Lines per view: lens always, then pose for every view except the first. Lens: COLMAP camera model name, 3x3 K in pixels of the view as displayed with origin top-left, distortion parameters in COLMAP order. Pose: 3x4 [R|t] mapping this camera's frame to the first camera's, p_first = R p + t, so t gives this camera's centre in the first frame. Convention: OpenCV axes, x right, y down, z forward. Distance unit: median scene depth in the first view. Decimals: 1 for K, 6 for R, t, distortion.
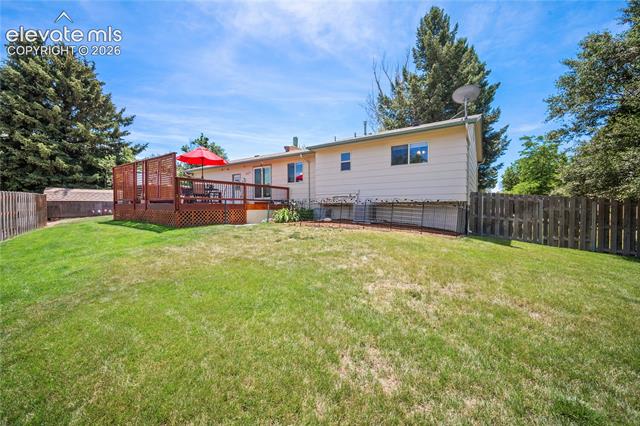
lens RADIAL K [[237.0, 0, 316.6], [0, 237.0, 210.7], [0, 0, 1]] dist [-0.000598, -0.000056]
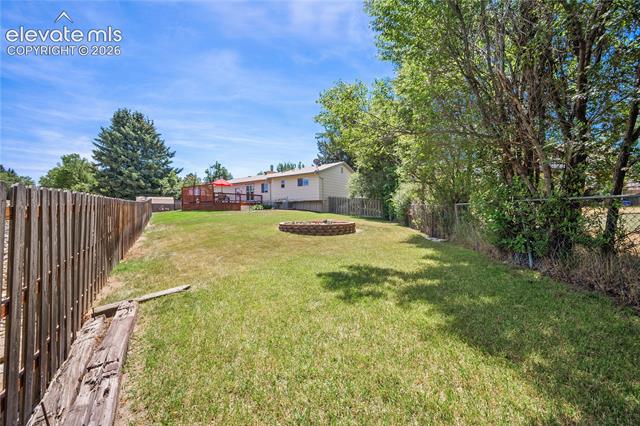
lens RADIAL K [[254.0, 0, 316.6], [0, 254.0, 210.9], [0, 0, 1]] dist [-0.000784, -0.000105]
pose [[0.999205, -0.010877, -0.038346, 0.333633], [0.010101, 0.999741, -0.020393, 0.068143], [0.038558, 0.019989, 0.999056, -0.903831]]
